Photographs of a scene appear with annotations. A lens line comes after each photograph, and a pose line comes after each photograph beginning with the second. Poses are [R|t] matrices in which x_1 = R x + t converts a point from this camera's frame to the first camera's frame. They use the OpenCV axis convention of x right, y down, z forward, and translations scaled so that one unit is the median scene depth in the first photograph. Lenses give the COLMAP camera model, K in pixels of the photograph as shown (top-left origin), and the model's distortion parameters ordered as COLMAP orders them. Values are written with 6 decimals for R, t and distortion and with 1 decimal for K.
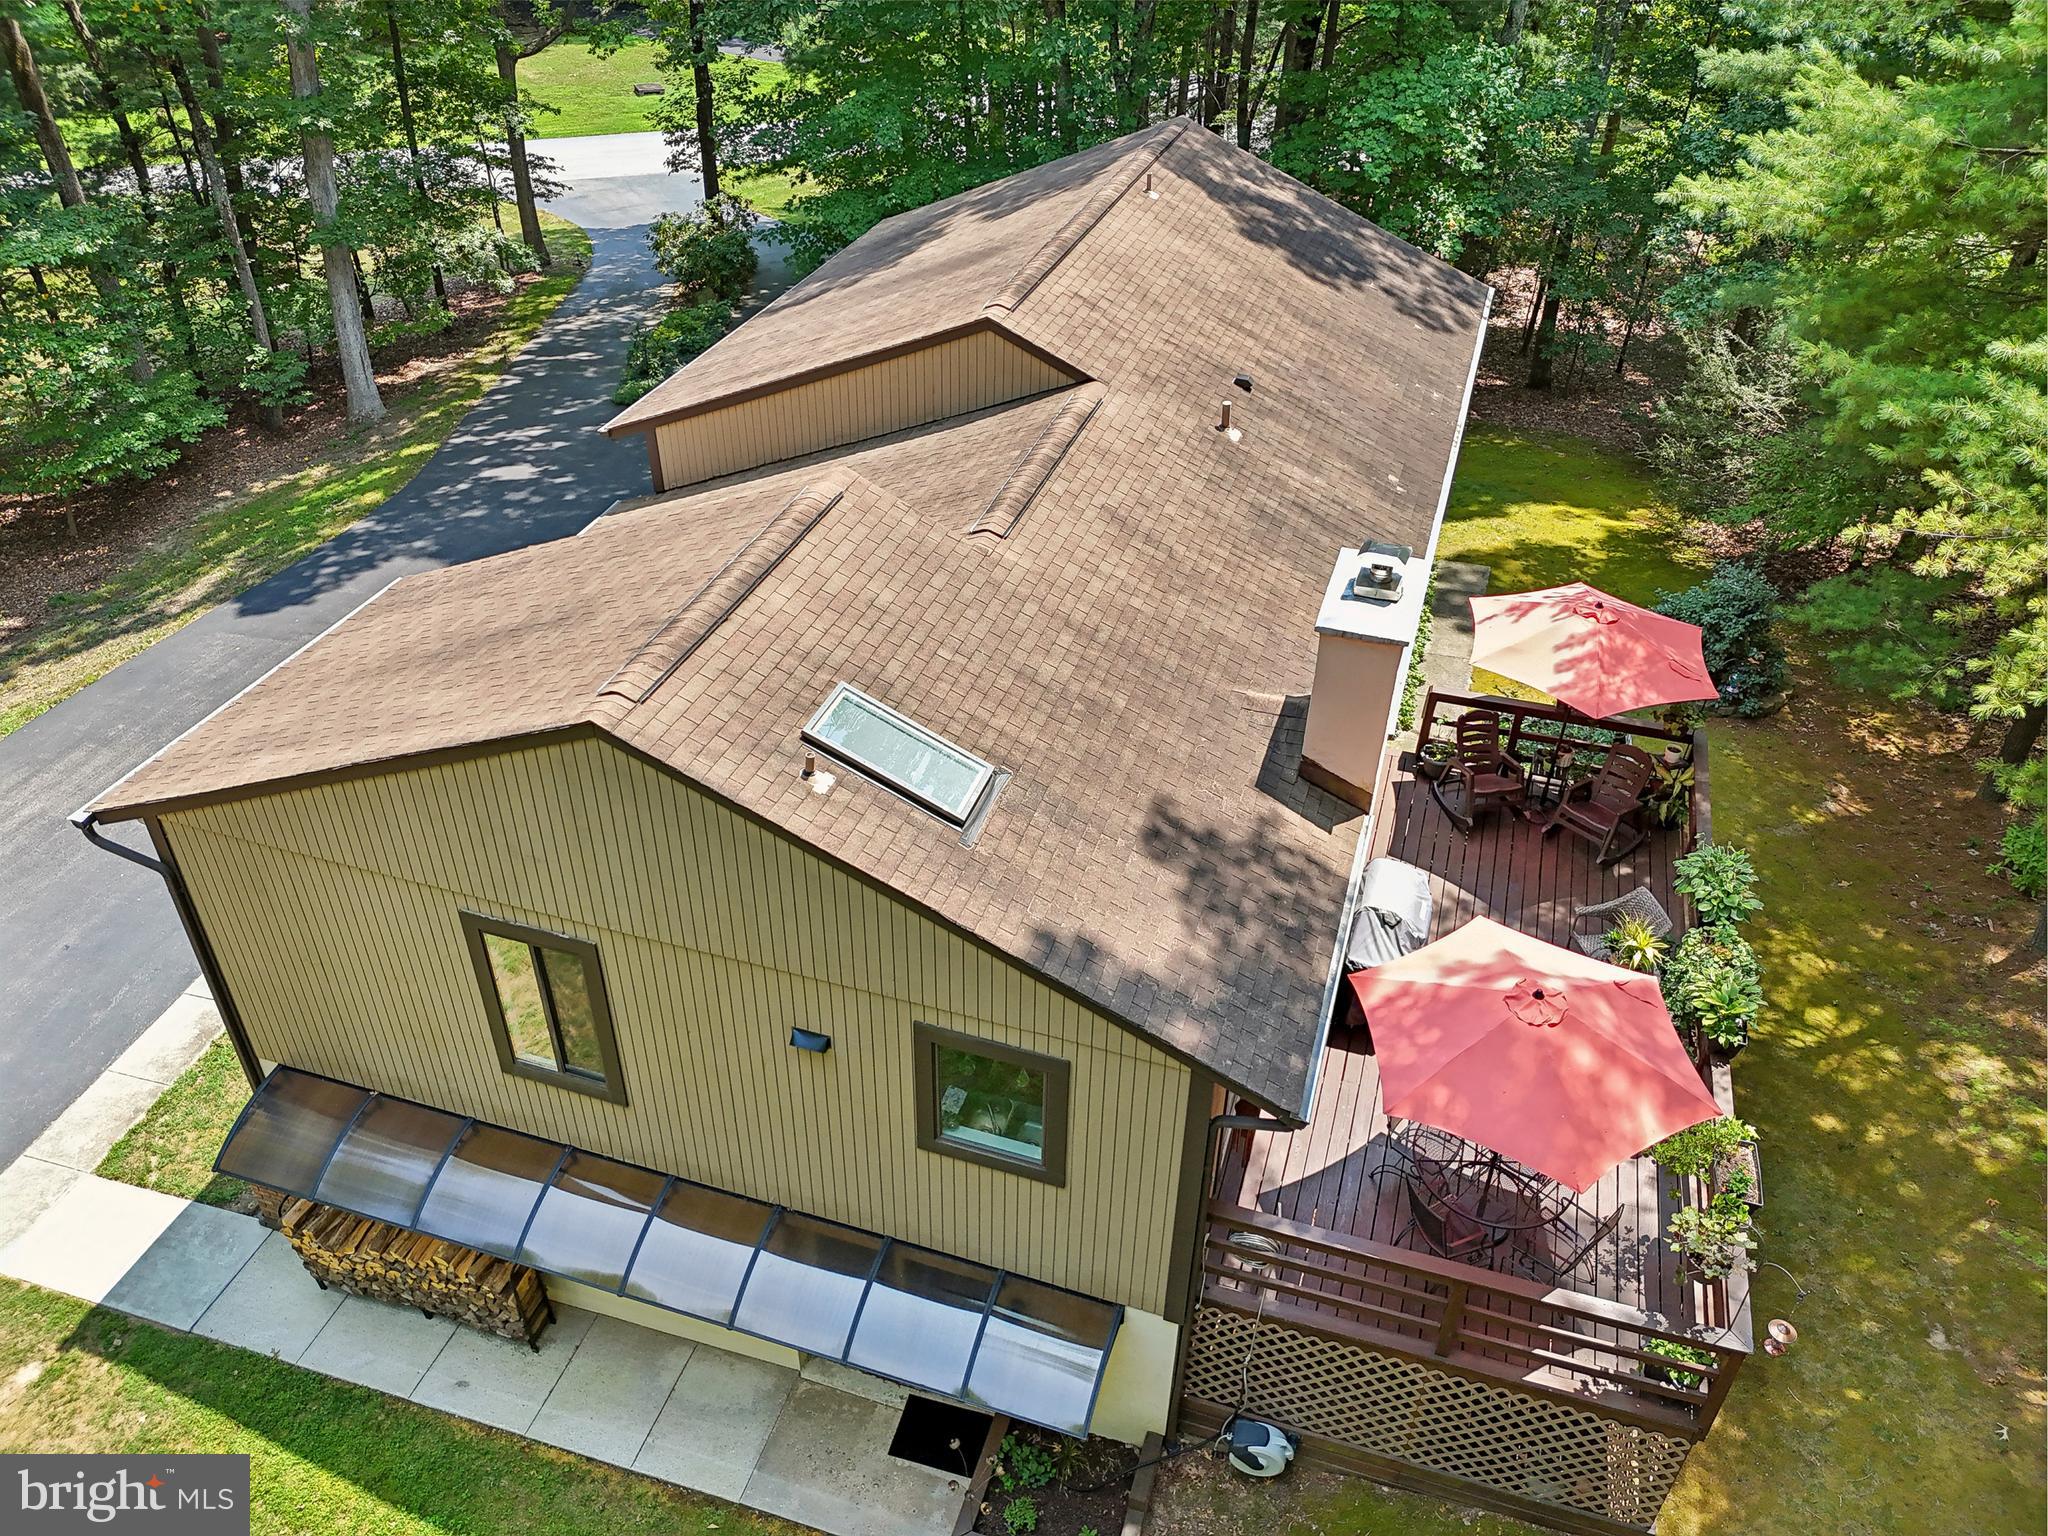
lens RADIAL K [[1537.7, 0, 1018.7], [0, 1537.7, 777.2], [0, 0, 1]] dist [0.024538, -0.002427]
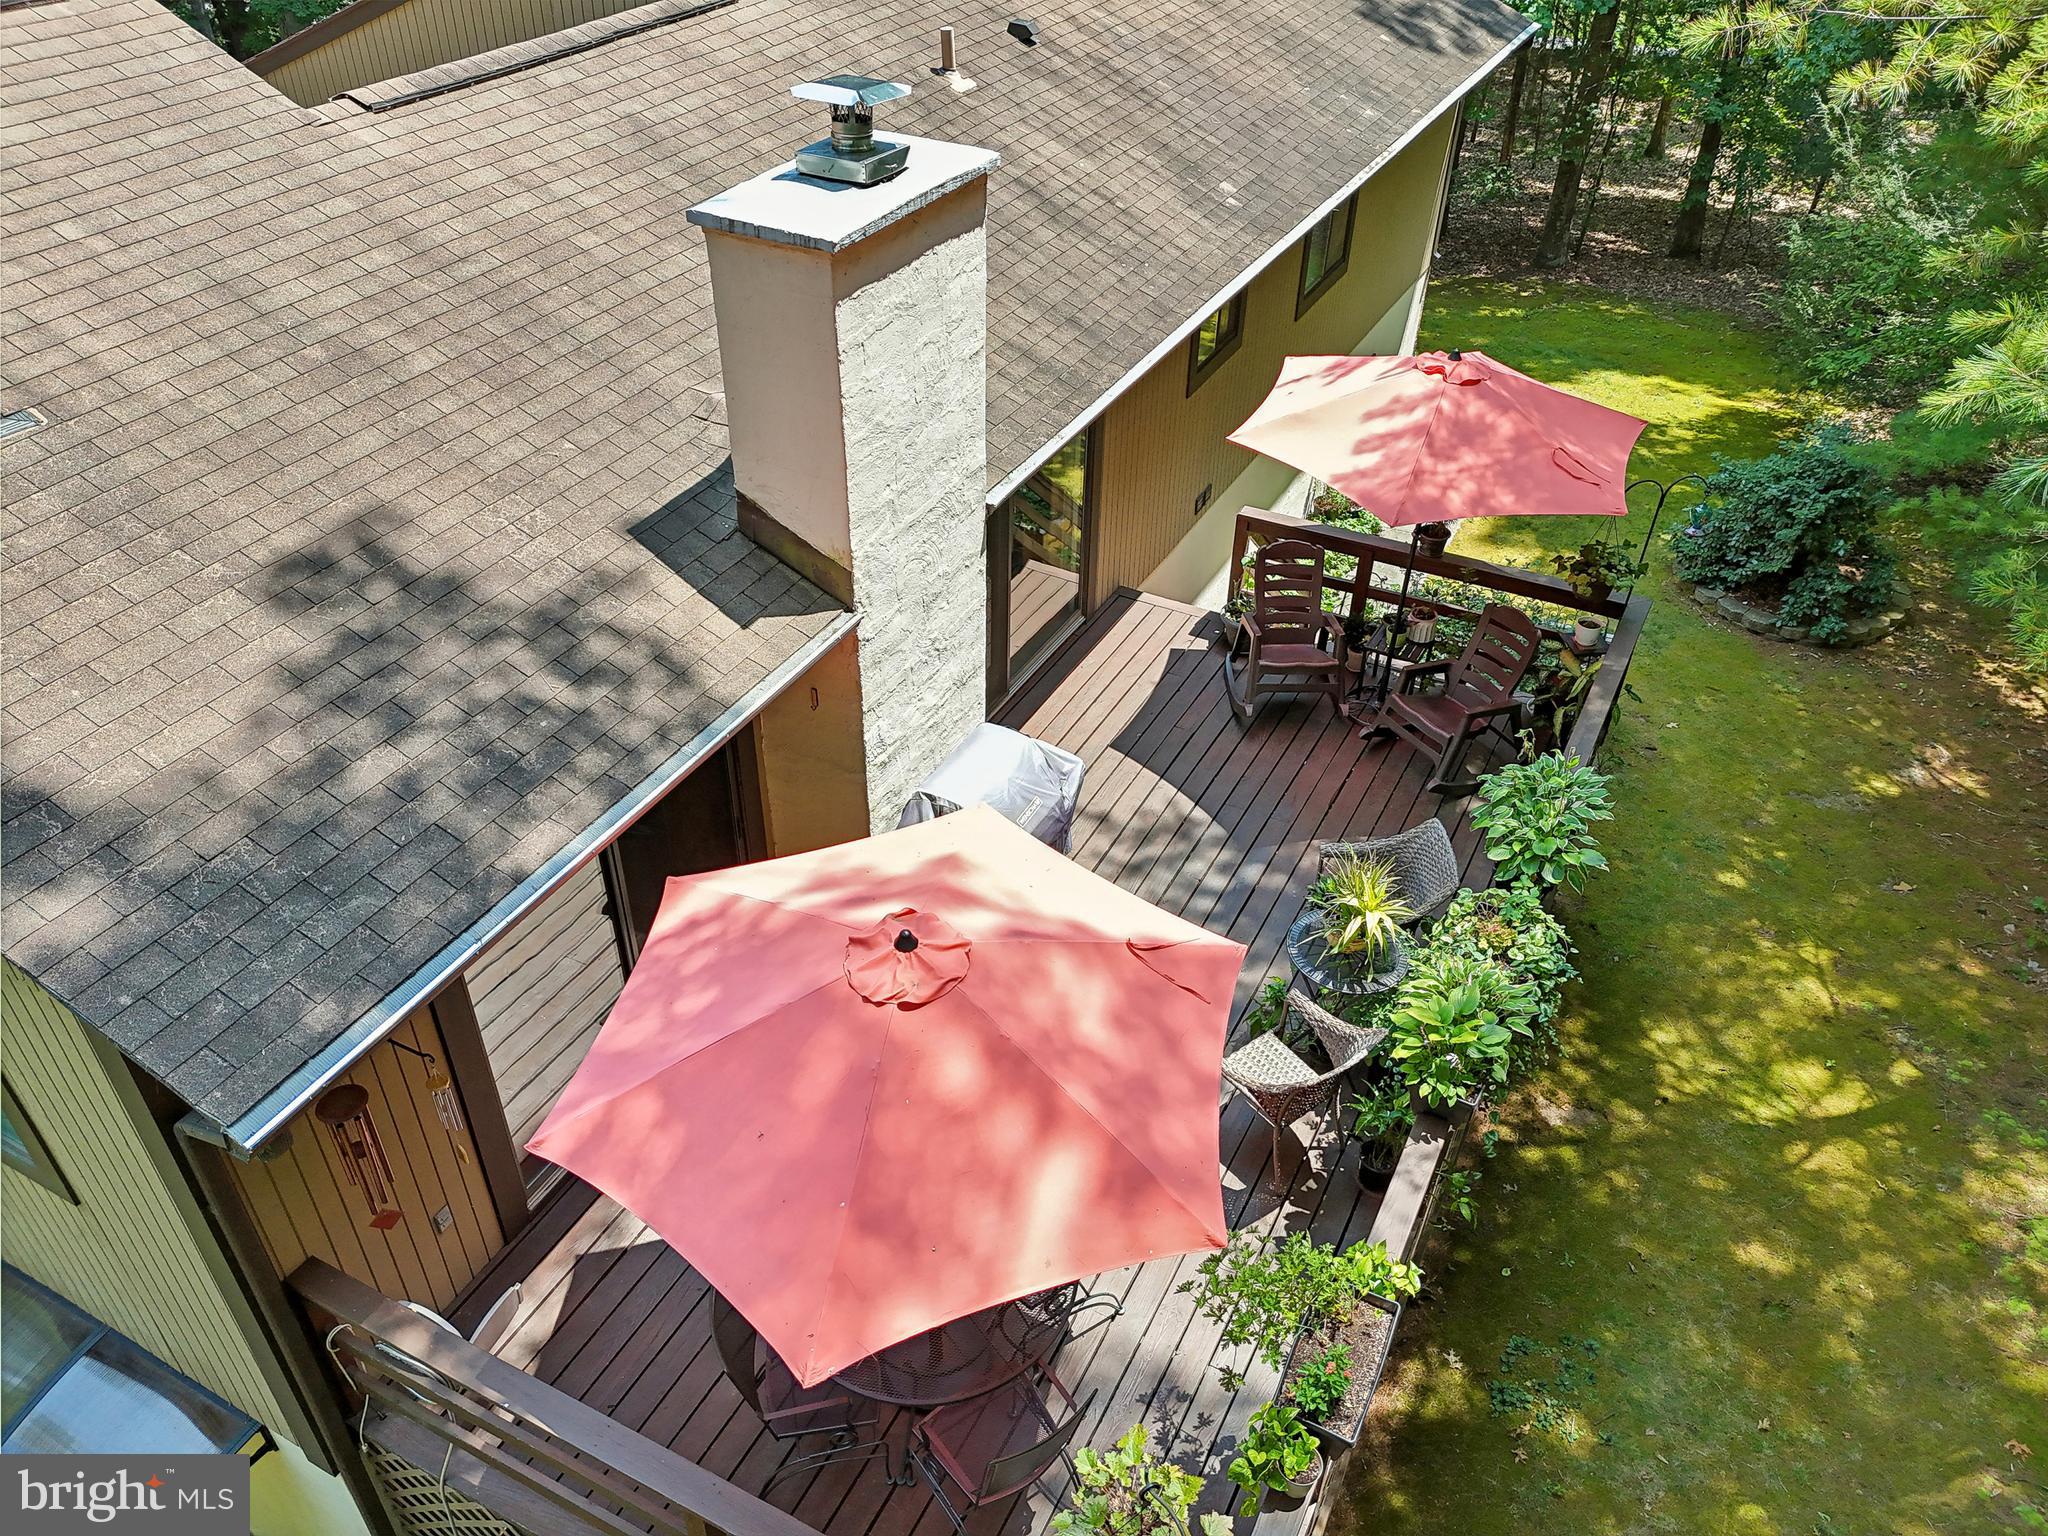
lens RADIAL K [[1537.7, 0, 1030.4], [0, 1537.7, 780.6], [0, 0, 1]] dist [0.024538, -0.002427]
pose [[0.985951, 0.105472, -0.129524, 0.304825], [-0.102495, 0.994297, 0.029458, 0.052013], [0.131892, -0.015768, 0.991139, 0.375713]]
